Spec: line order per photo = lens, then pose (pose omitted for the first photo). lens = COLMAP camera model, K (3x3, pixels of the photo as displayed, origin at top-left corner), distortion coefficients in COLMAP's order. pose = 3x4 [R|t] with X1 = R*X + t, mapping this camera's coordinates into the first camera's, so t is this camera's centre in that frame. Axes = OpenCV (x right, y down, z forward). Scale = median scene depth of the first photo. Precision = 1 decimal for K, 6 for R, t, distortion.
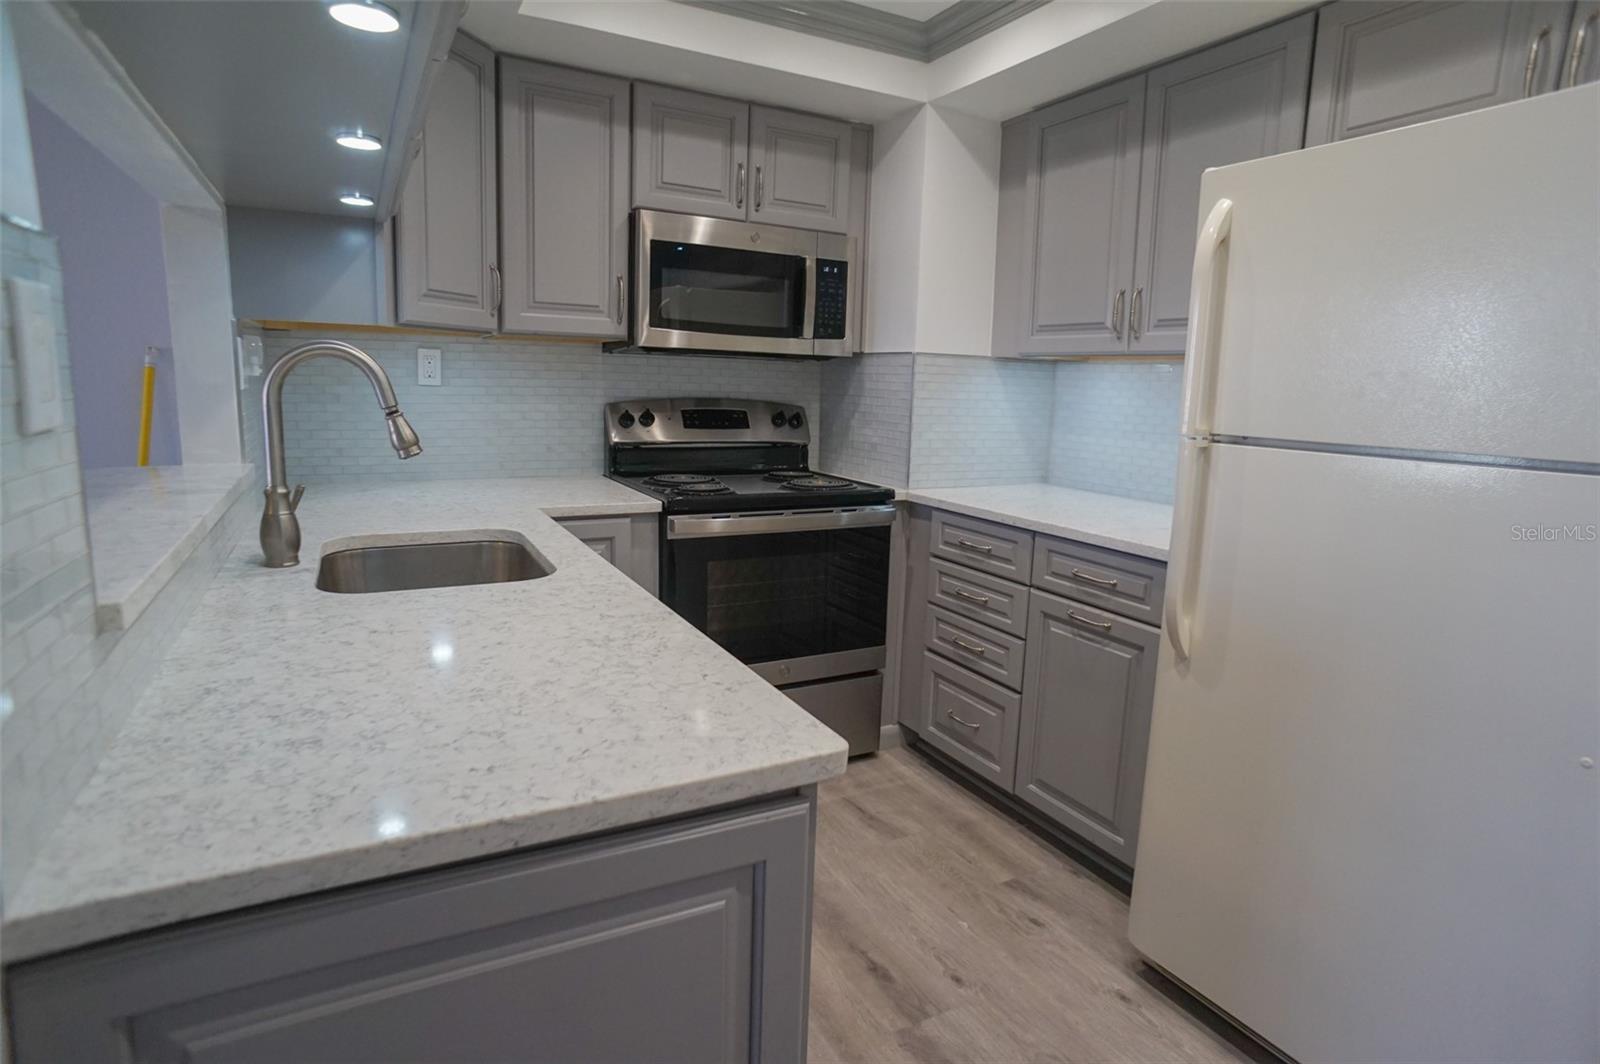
lens RADIAL K [[847.9, 0, 814.2], [0, 847.9, 521.3], [0, 0, 1]] dist [-0.079474, 0.050550]
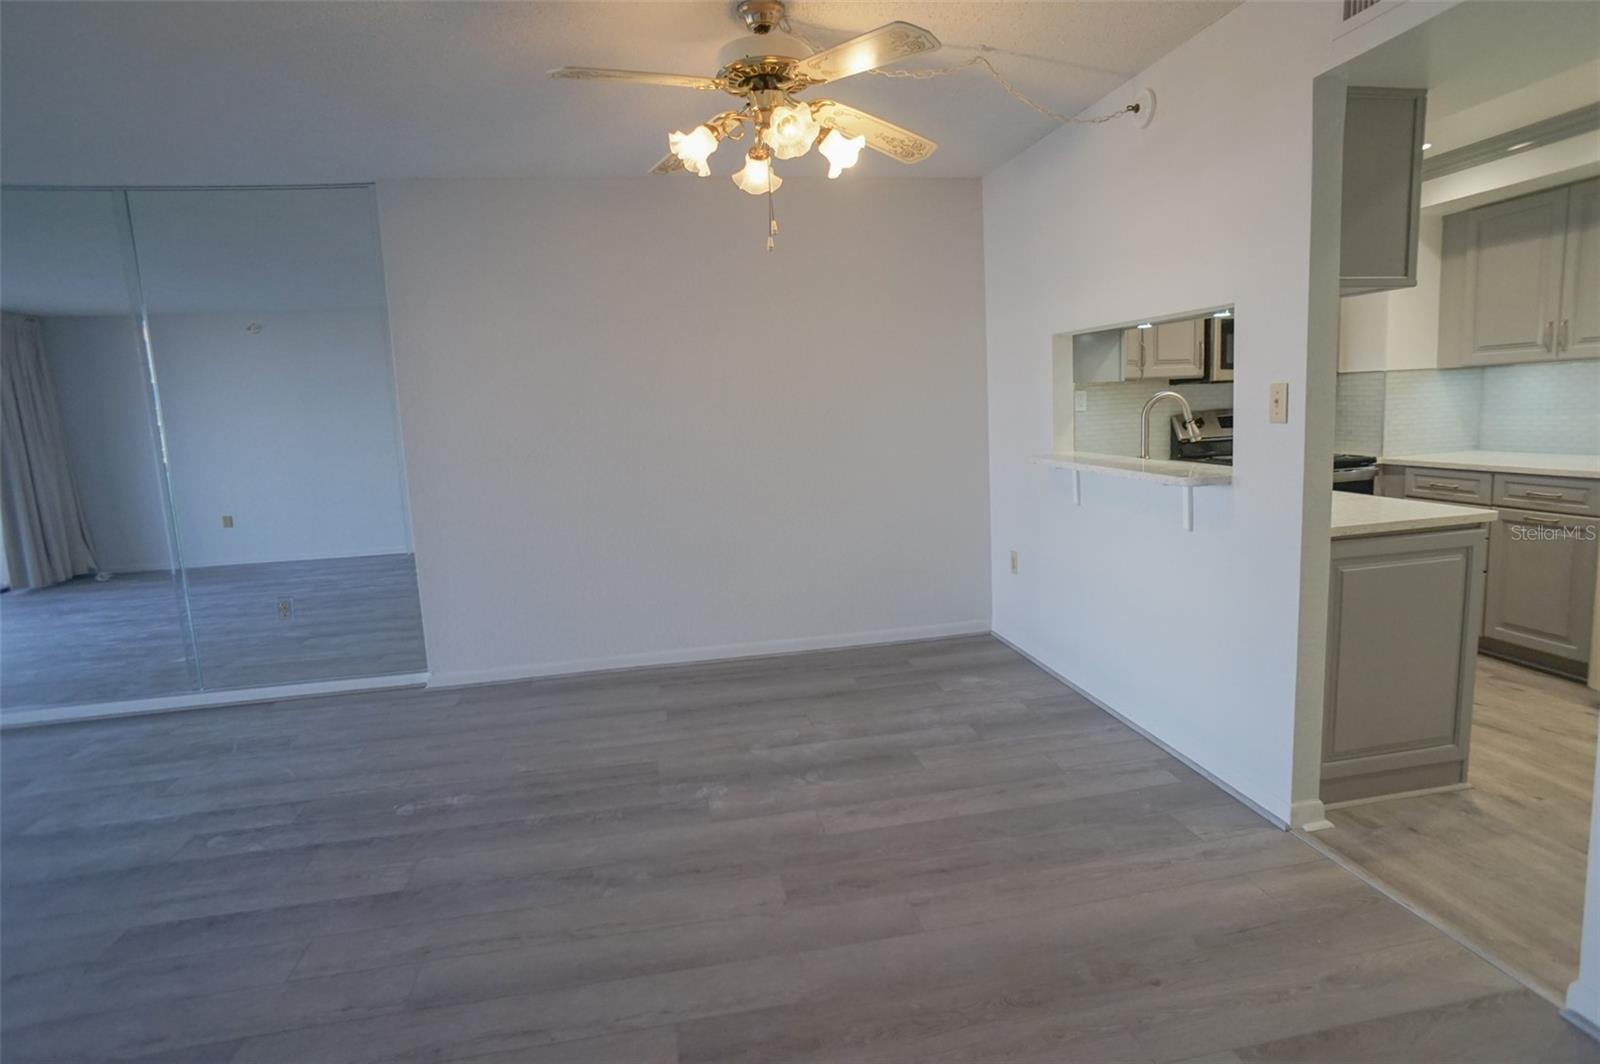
lens RADIAL K [[847.9, 0, 814.2], [0, 847.9, 521.3], [0, 0, 1]] dist [-0.079474, 0.050550]
pose [[0.949118, -0.035571, -0.312905, -0.446584], [0.028174, 0.999207, -0.028131, 0.102226], [0.313657, 0.017884, 0.949368, -0.847654]]
